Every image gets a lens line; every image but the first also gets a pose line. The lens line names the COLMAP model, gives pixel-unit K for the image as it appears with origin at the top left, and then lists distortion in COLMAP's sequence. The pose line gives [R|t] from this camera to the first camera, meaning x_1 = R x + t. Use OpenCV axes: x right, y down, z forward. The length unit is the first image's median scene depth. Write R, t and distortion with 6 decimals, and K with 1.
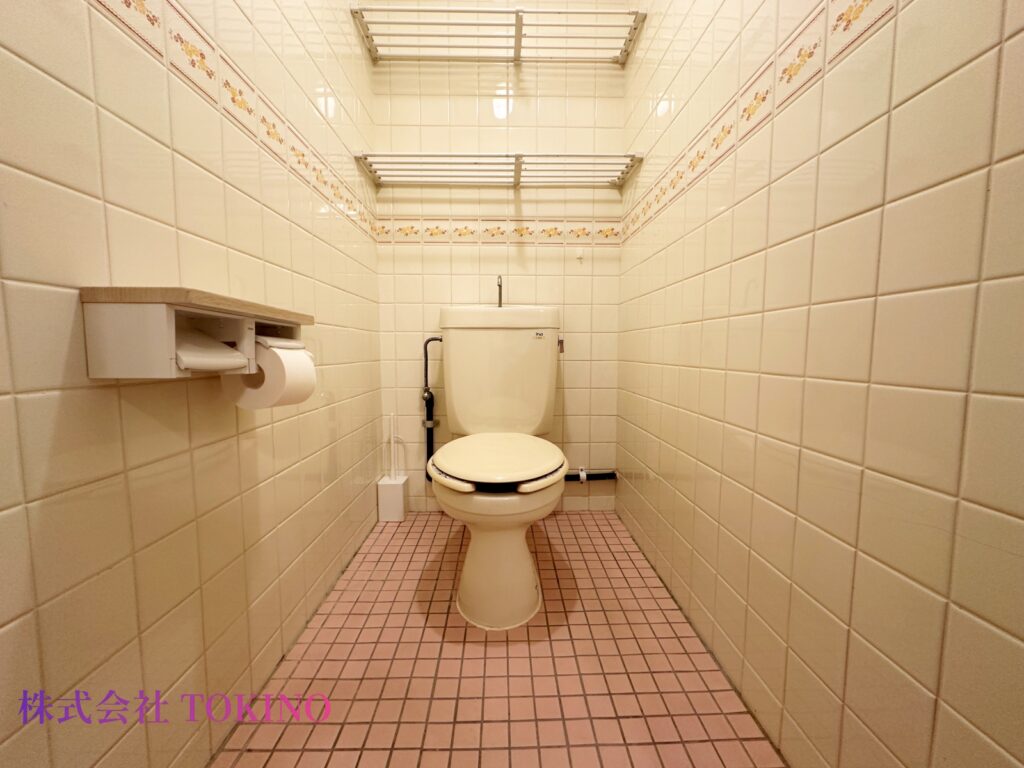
lens RADIAL K [[408.0, 0, 511.5], [0, 408.0, 384.4], [0, 0, 1]] dist [-0.004409, 0.000460]
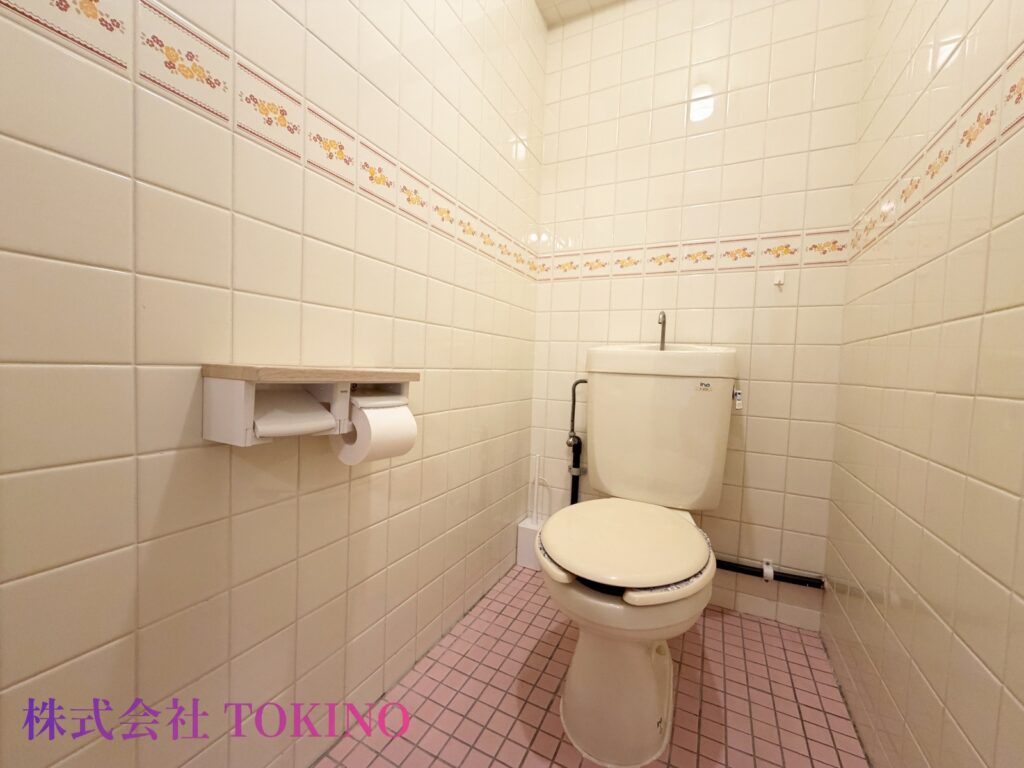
lens RADIAL K [[409.2, 0, 509.4], [0, 409.2, 383.8], [0, 0, 1]] dist [-0.001253, 0.000333]
pose [[0.882072, 0.054748, -0.467922, 0.124713], [-0.077624, 0.996539, -0.029730, -0.084489], [0.464675, 0.062546, 0.883269, 0.138445]]
